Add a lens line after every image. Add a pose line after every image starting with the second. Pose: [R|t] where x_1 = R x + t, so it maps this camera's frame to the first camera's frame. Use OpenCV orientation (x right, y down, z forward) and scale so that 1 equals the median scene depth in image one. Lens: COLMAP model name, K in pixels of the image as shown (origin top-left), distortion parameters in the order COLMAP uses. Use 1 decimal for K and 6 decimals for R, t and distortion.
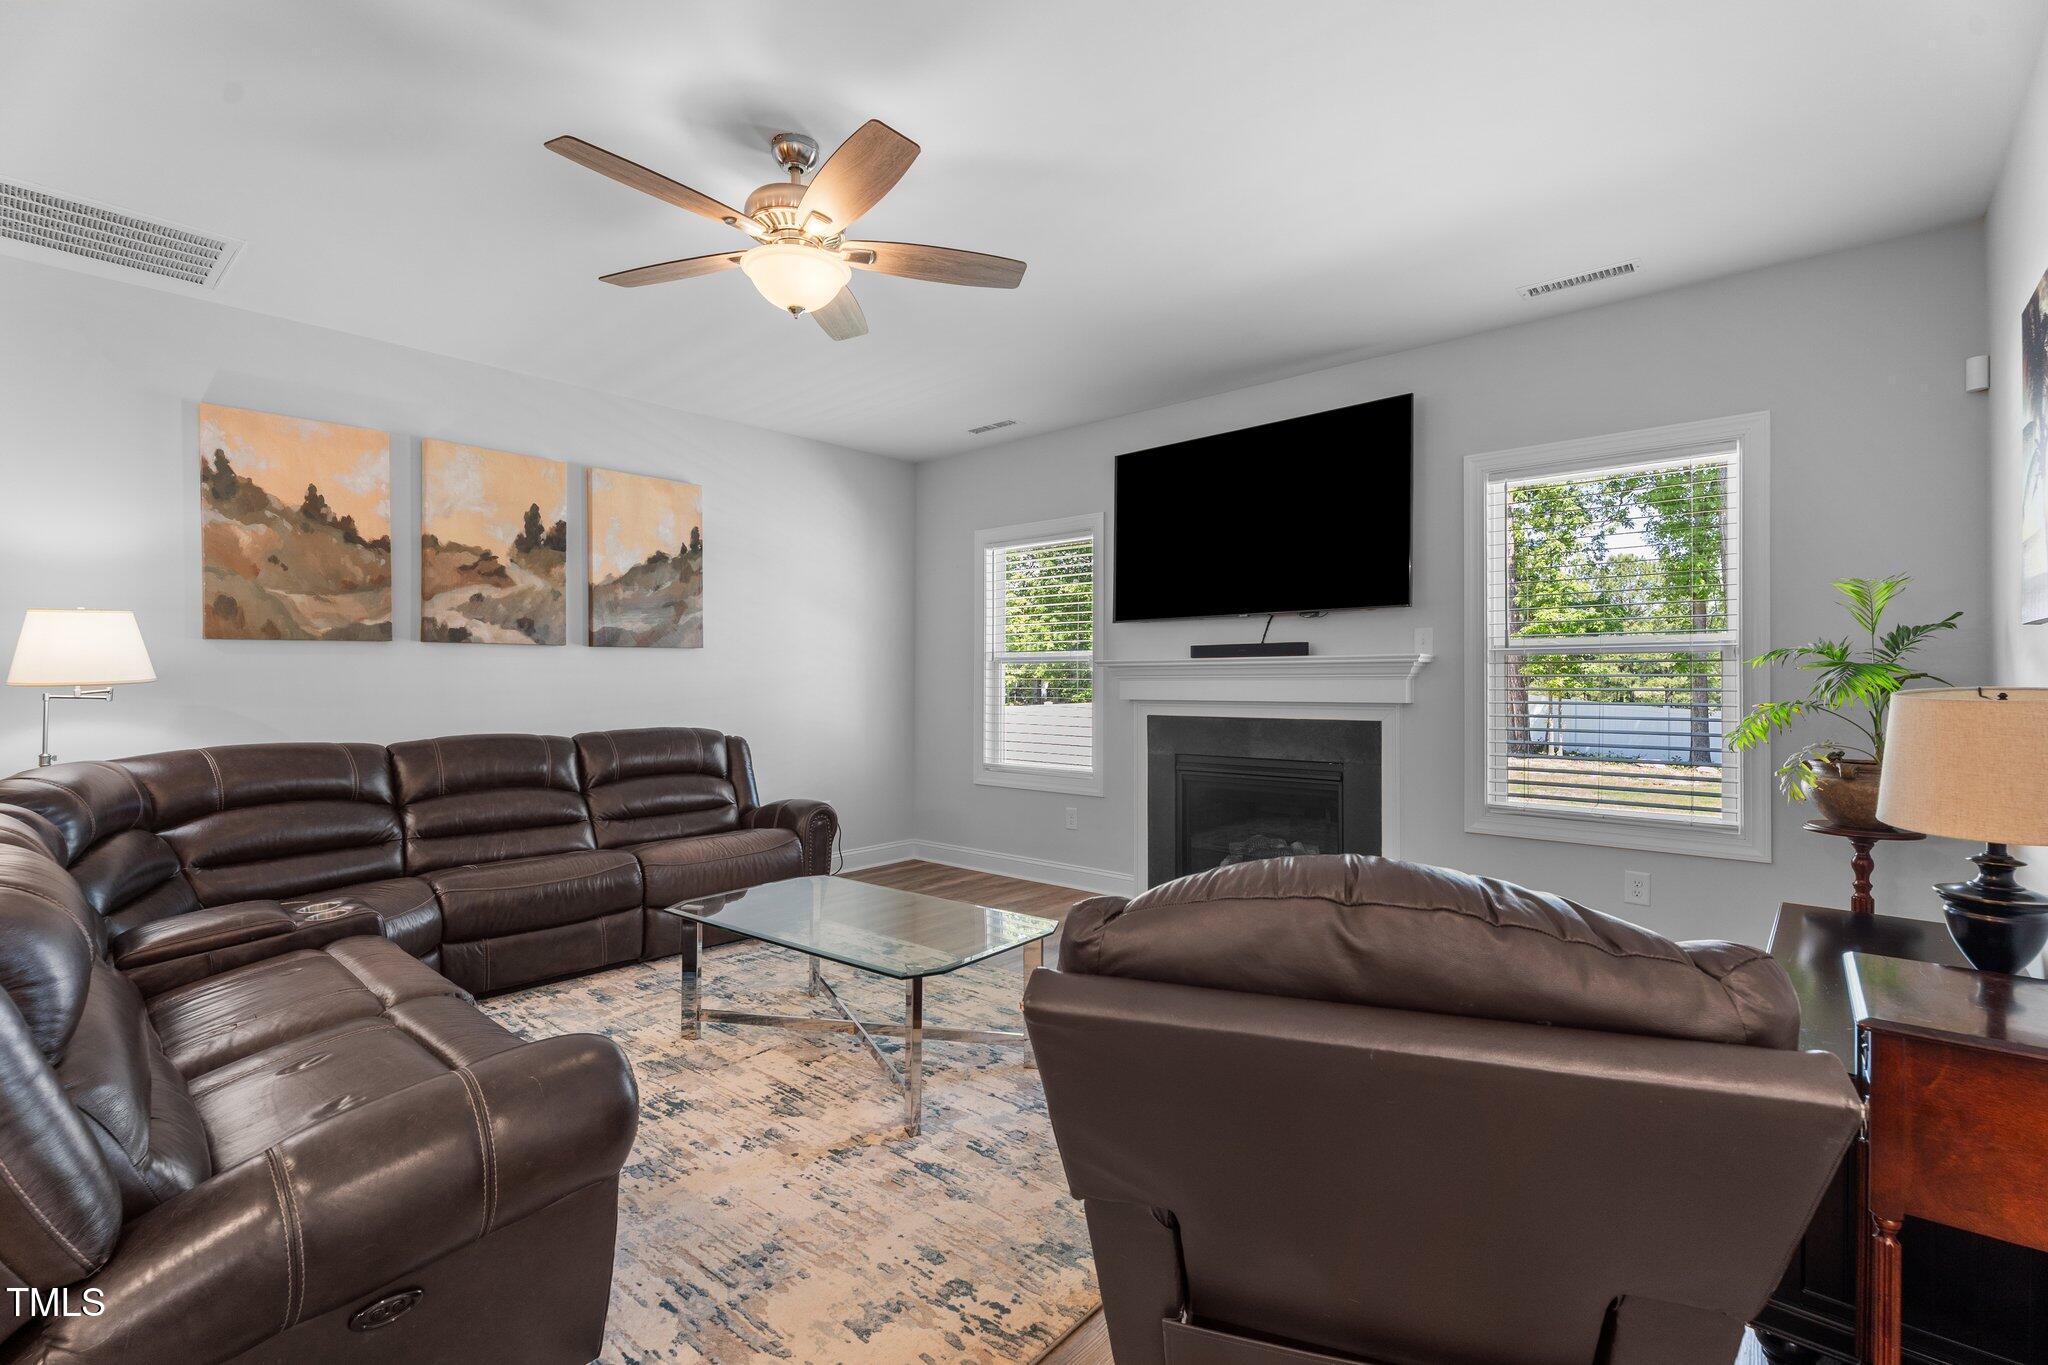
lens RADIAL K [[915.2, 0, 1022.3], [0, 915.2, 678.3], [0, 0, 1]] dist [-0.001904, 0.002615]
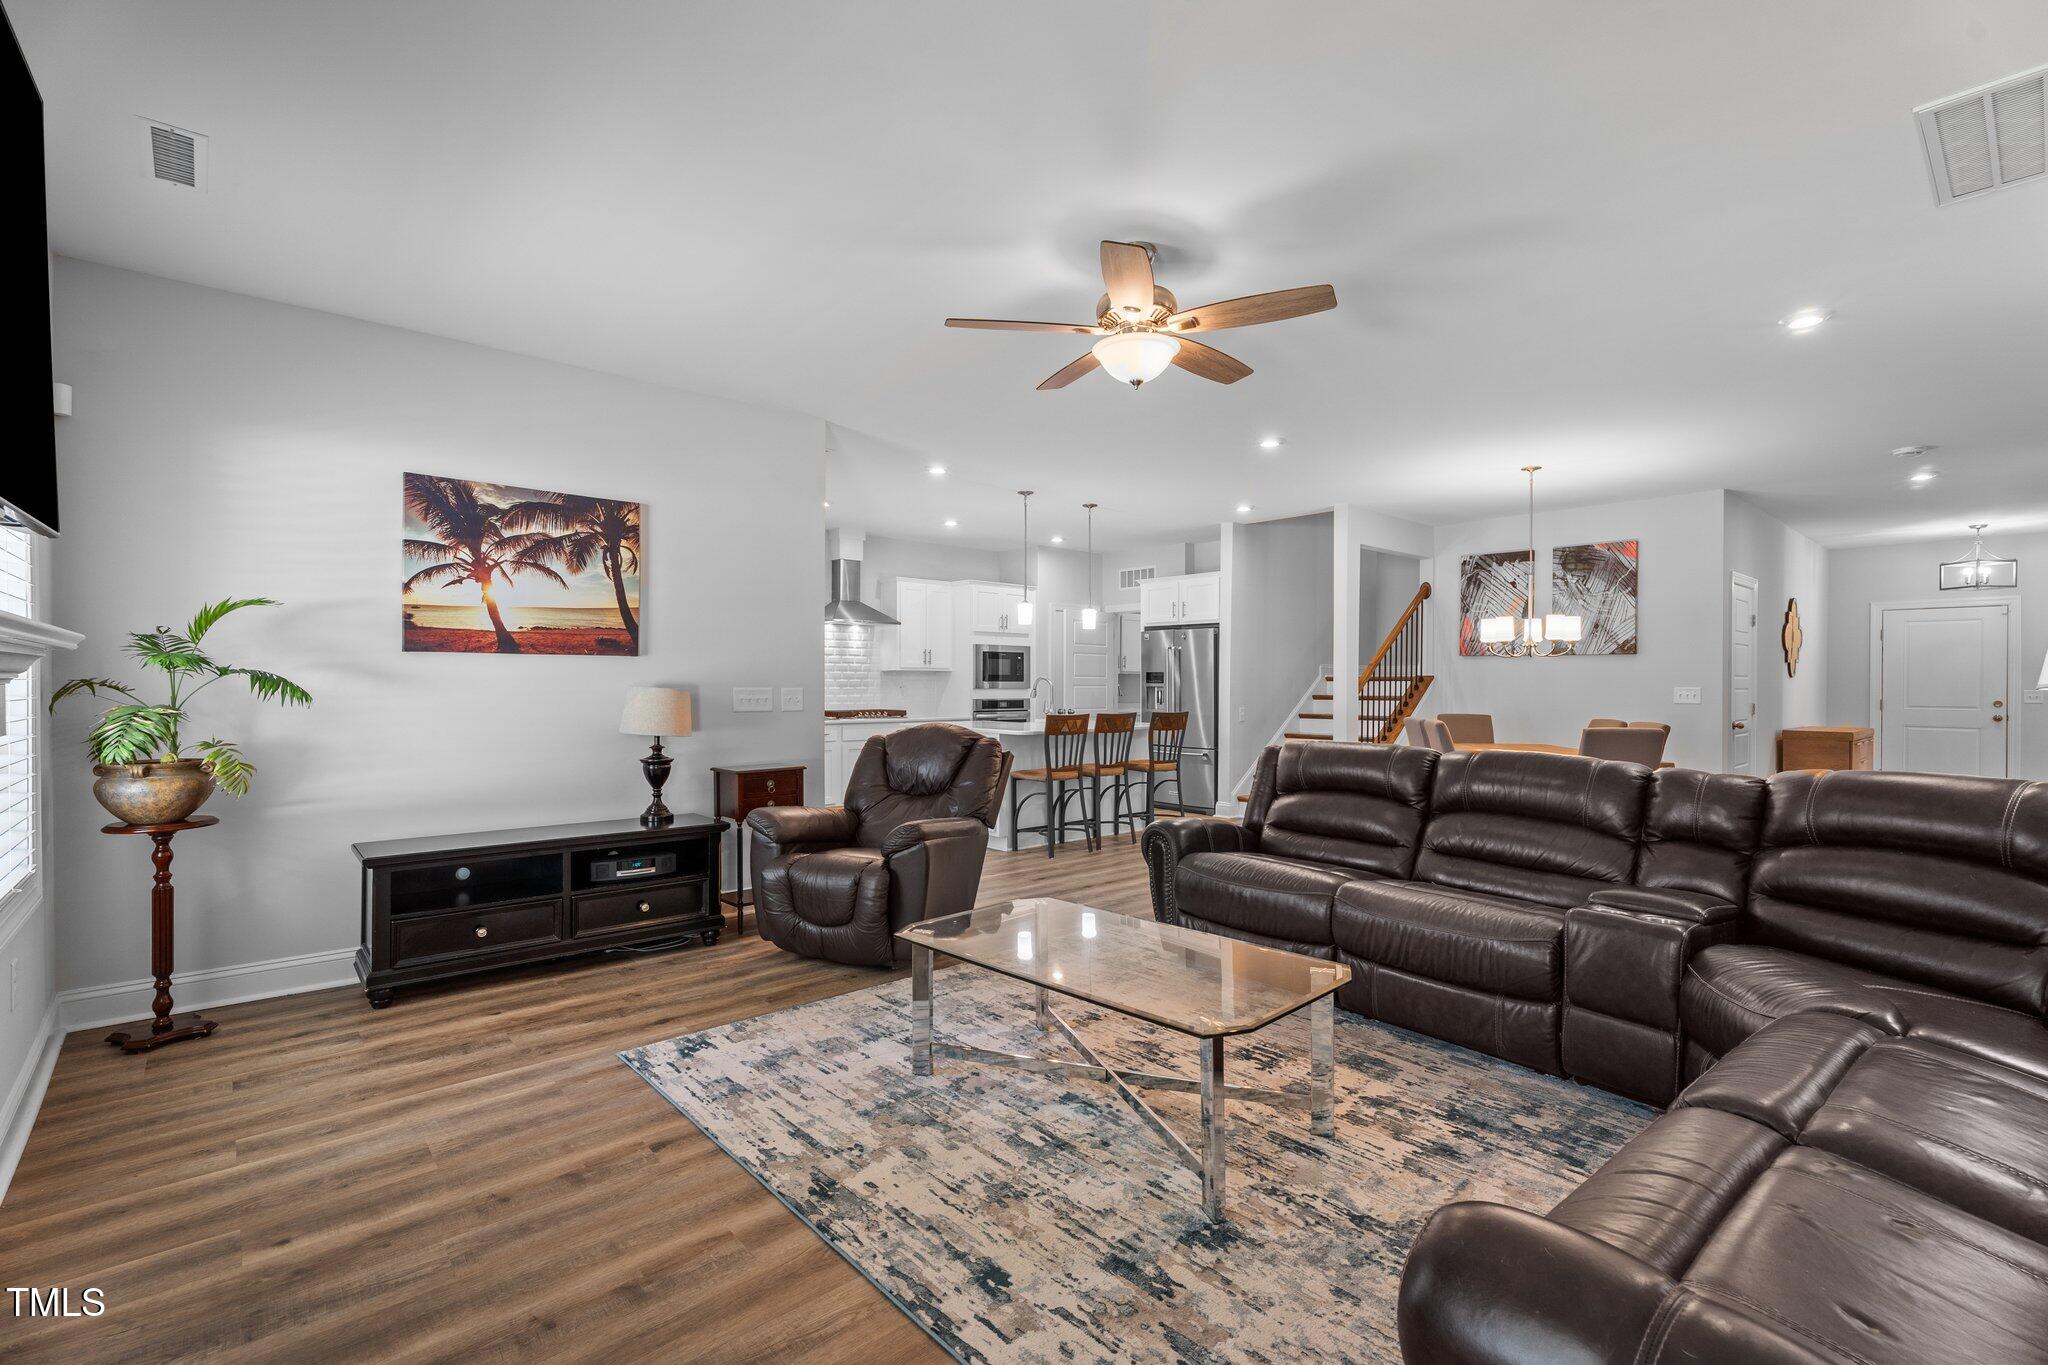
lens RADIAL K [[915.2, 0, 1018.5], [0, 915.2, 689.7], [0, 0, 1]] dist [-0.001904, 0.002615]
pose [[-0.990972, 0.001999, 0.134054, -0.140453], [0.003277, 0.999951, 0.009313, -0.000426], [-0.134029, 0.009669, -0.990930, 1.231023]]
